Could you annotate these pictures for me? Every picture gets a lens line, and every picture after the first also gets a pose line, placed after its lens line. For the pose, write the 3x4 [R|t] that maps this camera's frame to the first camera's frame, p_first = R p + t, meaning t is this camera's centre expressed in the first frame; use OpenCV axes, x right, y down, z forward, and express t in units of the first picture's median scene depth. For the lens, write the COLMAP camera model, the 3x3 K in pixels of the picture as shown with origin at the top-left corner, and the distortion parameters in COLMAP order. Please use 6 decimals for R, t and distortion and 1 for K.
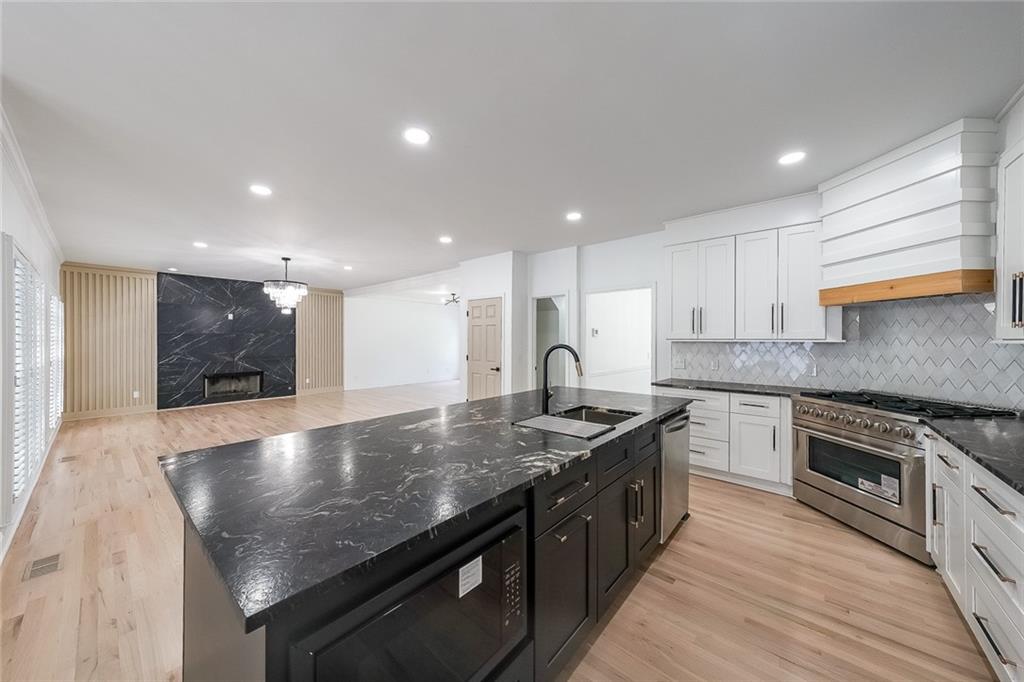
lens RADIAL K [[350.5, 0, 515.8], [0, 350.5, 337.7], [0, 0, 1]] dist [0.001332, 0.000600]
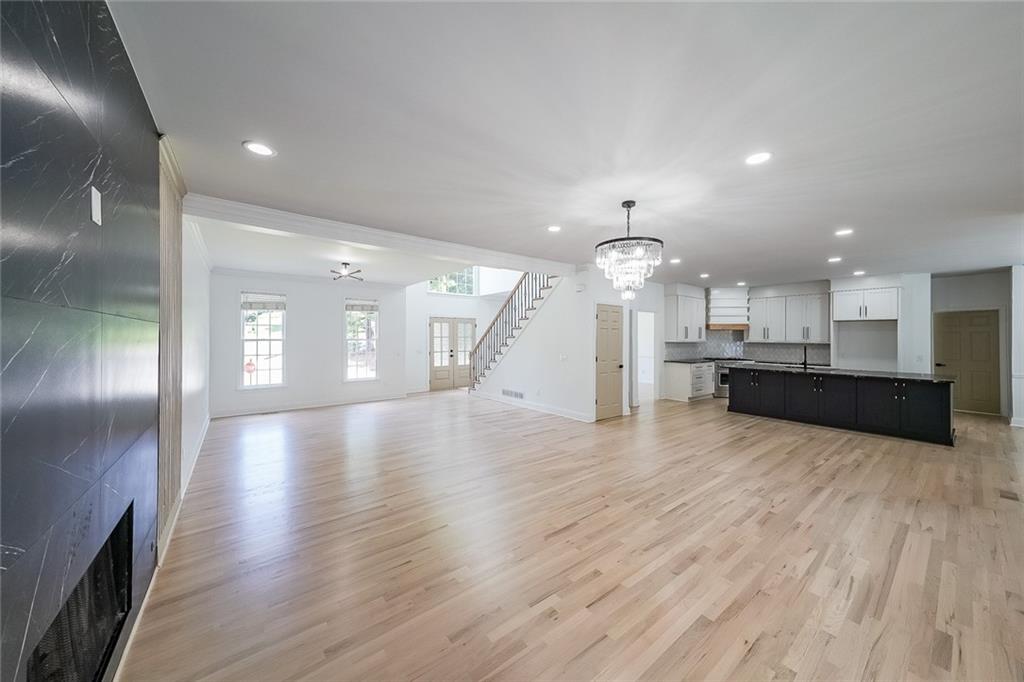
lens RADIAL K [[357.3, 0, 511.3], [0, 357.3, 336.5], [0, 0, 1]] dist [0.008576, -0.000278]
pose [[0.203036, 0.003793, 0.979164, -0.947447], [-0.010541, 0.999943, -0.001688, -0.005359], [-0.979115, -0.009979, 0.203064, 0.798233]]
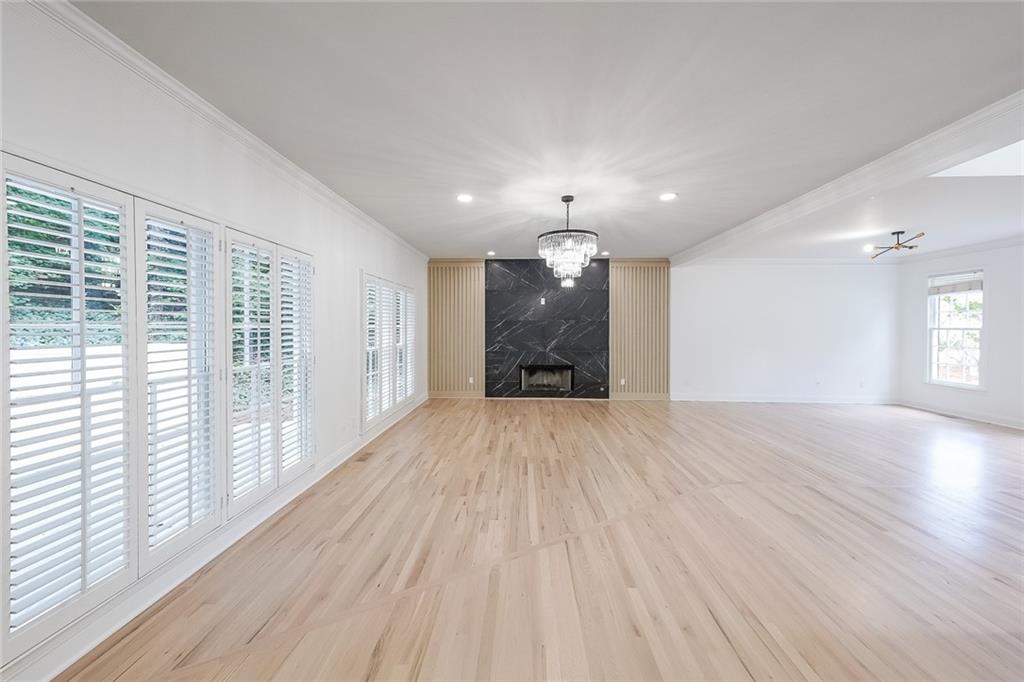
lens RADIAL K [[357.3, 0, 514.8], [0, 357.3, 329.1], [0, 0, 1]] dist [0.008576, -0.000278]
pose [[0.625241, 0.009243, -0.780377, -0.161649], [0.000185, 0.999928, 0.011992, -0.000904], [0.780432, -0.007643, 0.625195, 0.395874]]
